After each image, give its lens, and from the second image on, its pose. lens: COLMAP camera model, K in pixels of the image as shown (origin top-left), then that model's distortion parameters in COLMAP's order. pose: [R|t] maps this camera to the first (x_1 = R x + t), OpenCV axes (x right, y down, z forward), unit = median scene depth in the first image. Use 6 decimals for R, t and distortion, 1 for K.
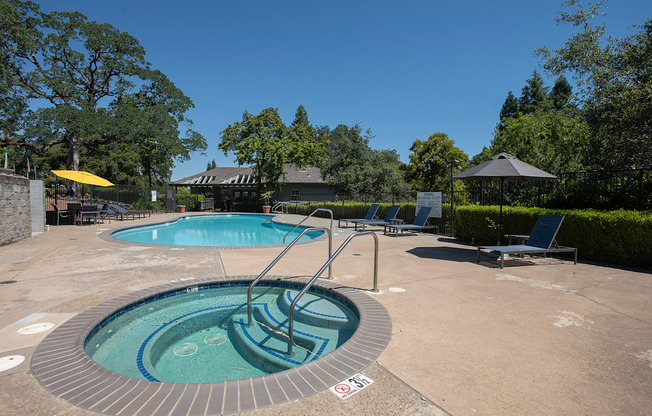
lens RADIAL K [[320.4, 0, 326.0], [0, 320.4, 208.0], [0, 0, 1]] dist [-0.056512, 0.000520]
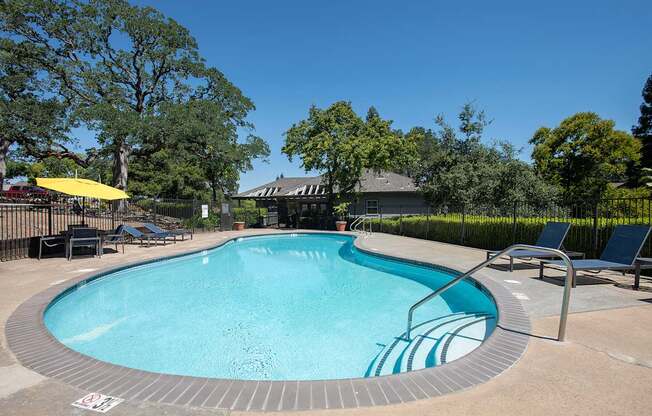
lens RADIAL K [[311.8, 0, 326.0], [0, 311.8, 208.0], [0, 0, 1]] dist [0.000464, 0.000090]
pose [[0.978920, -0.018647, -0.203391, -0.060524], [0.011355, 0.999252, -0.036960, -0.011015], [0.203928, 0.033872, 0.978400, 0.226035]]
